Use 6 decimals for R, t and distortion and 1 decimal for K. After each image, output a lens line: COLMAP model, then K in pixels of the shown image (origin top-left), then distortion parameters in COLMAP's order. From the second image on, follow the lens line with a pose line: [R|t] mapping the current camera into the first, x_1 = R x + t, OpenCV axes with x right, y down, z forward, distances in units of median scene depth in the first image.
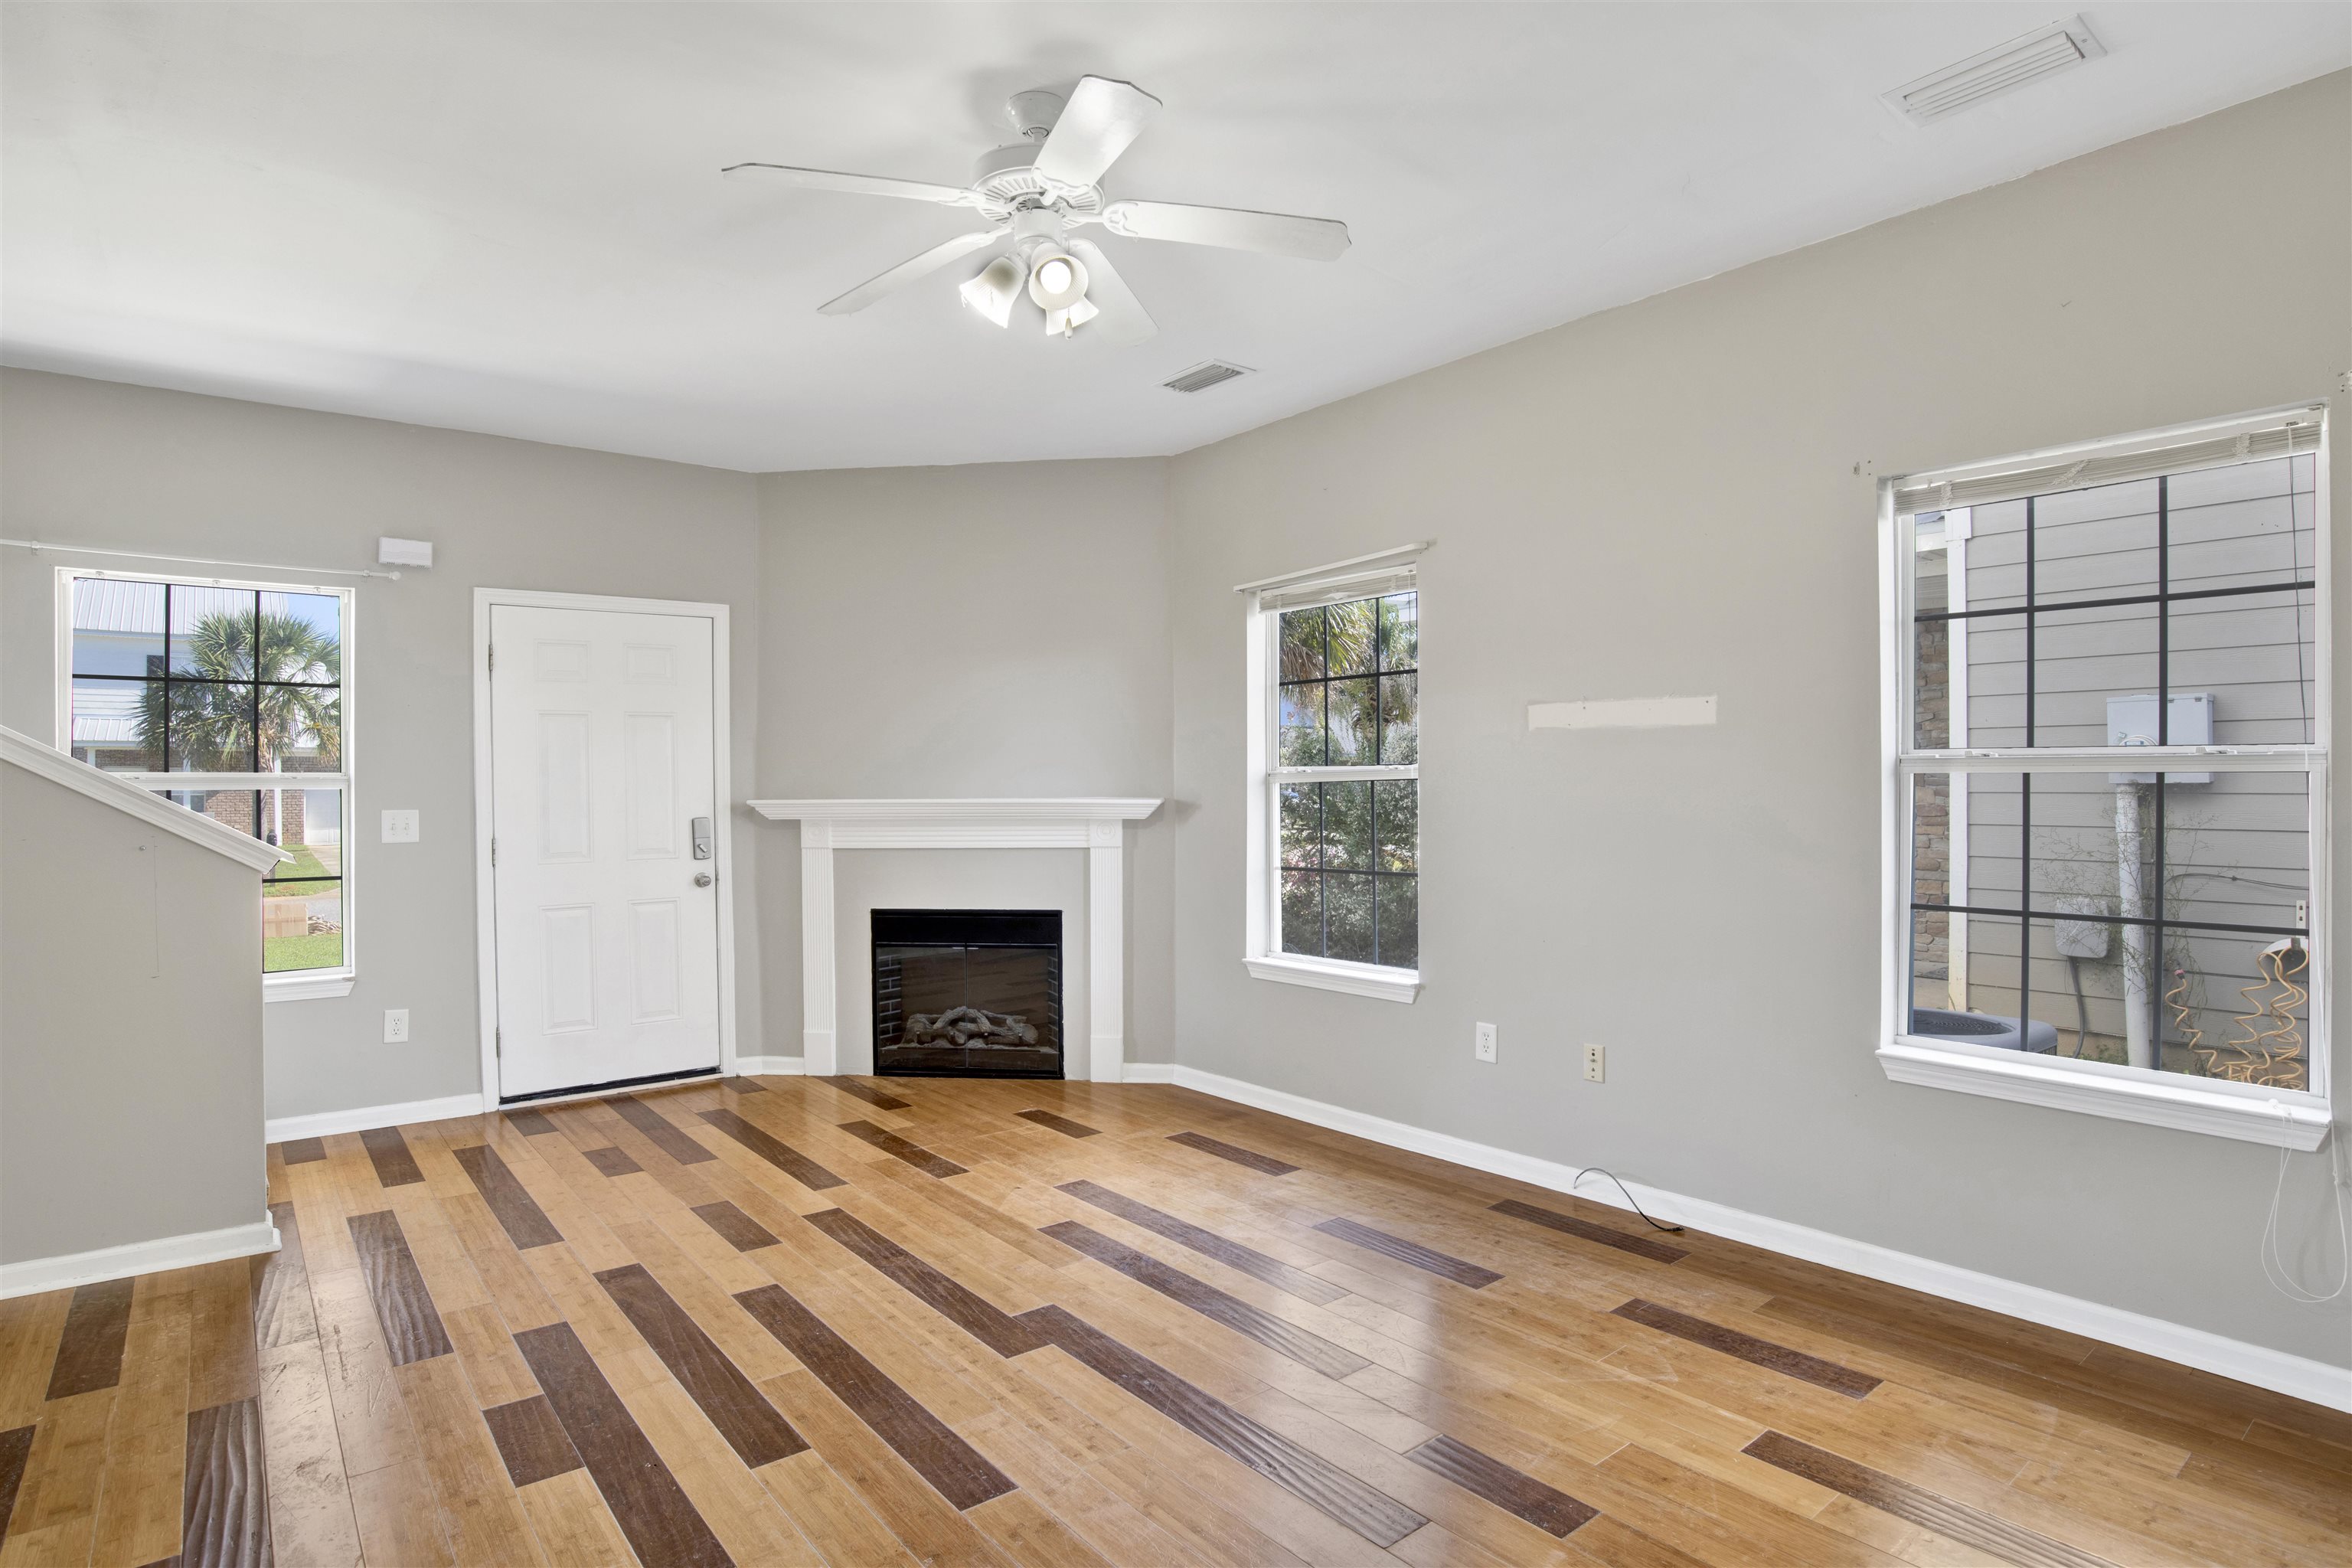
lens RADIAL K [[1290.1, 0, 1180.4], [0, 1290.1, 788.7], [0, 0, 1]] dist [-0.055379, 0.015077]
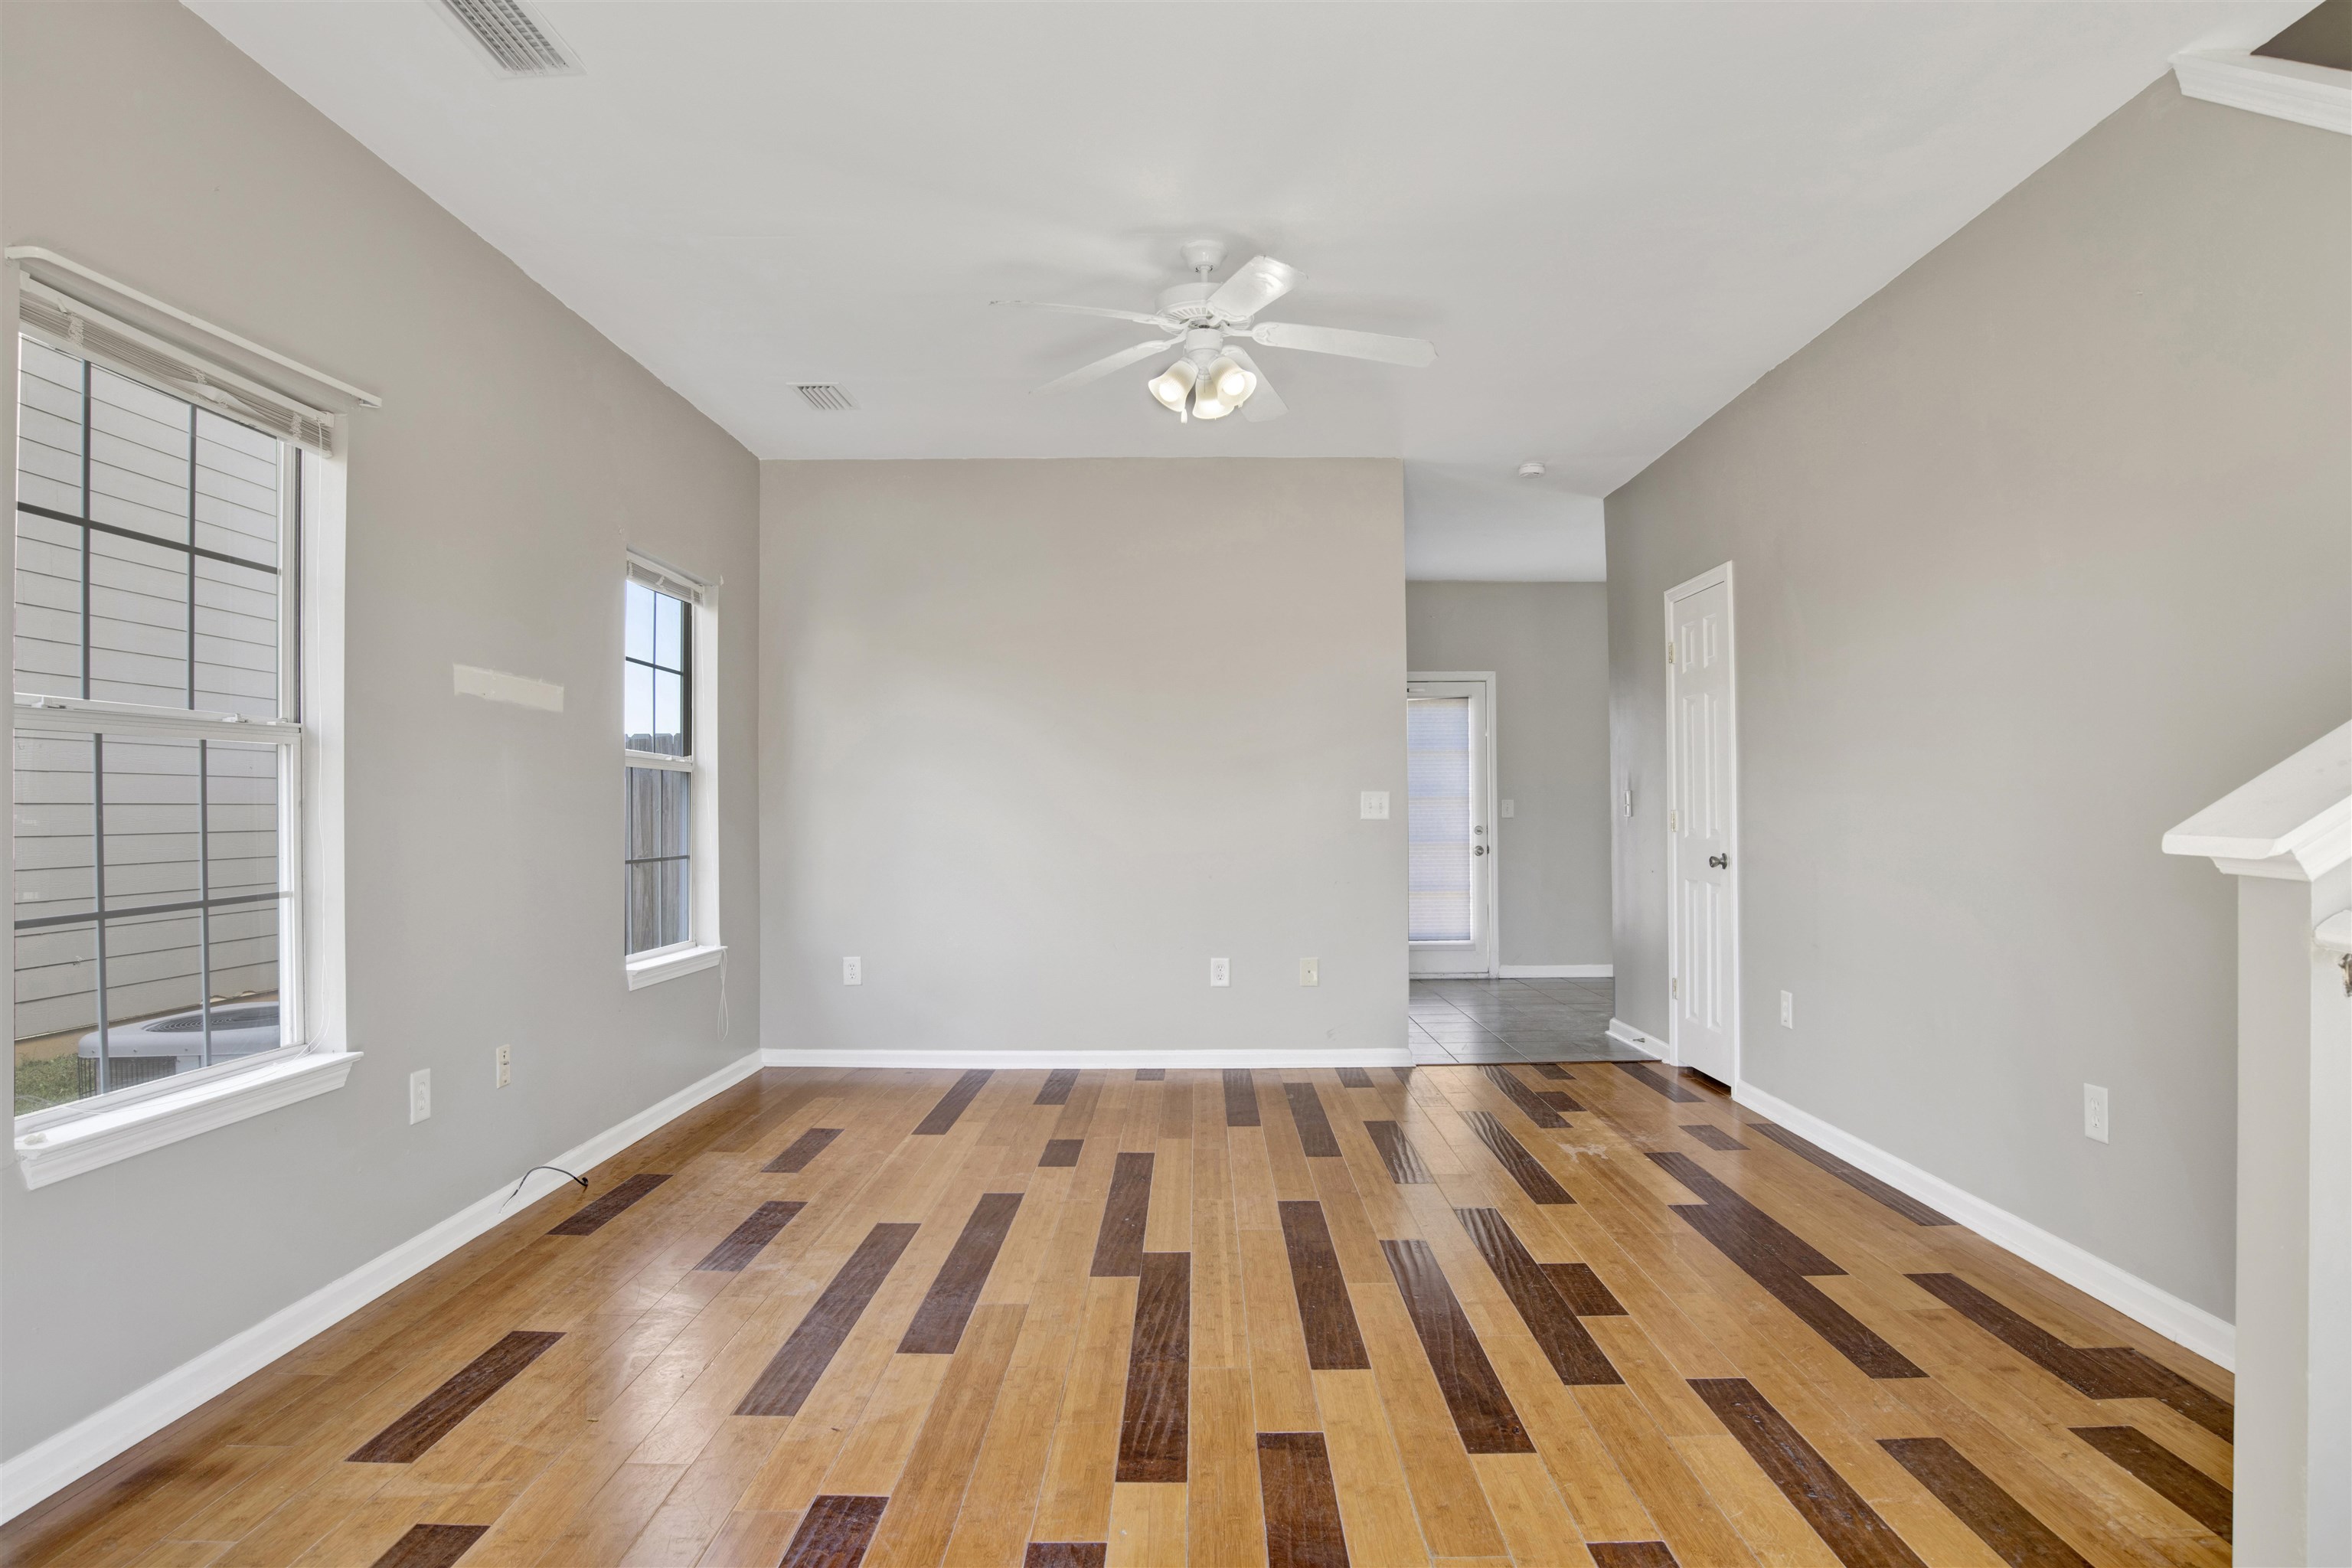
lens RADIAL K [[1369.3, 0, 1178.4], [0, 1369.3, 795.5], [0, 0, 1]] dist [0.001109, 0.000582]
pose [[-0.781104, 0.013610, 0.624252, -0.743307], [0.006424, 0.999885, -0.013761, 0.040727], [-0.624368, -0.006738, -0.781102, 1.620730]]
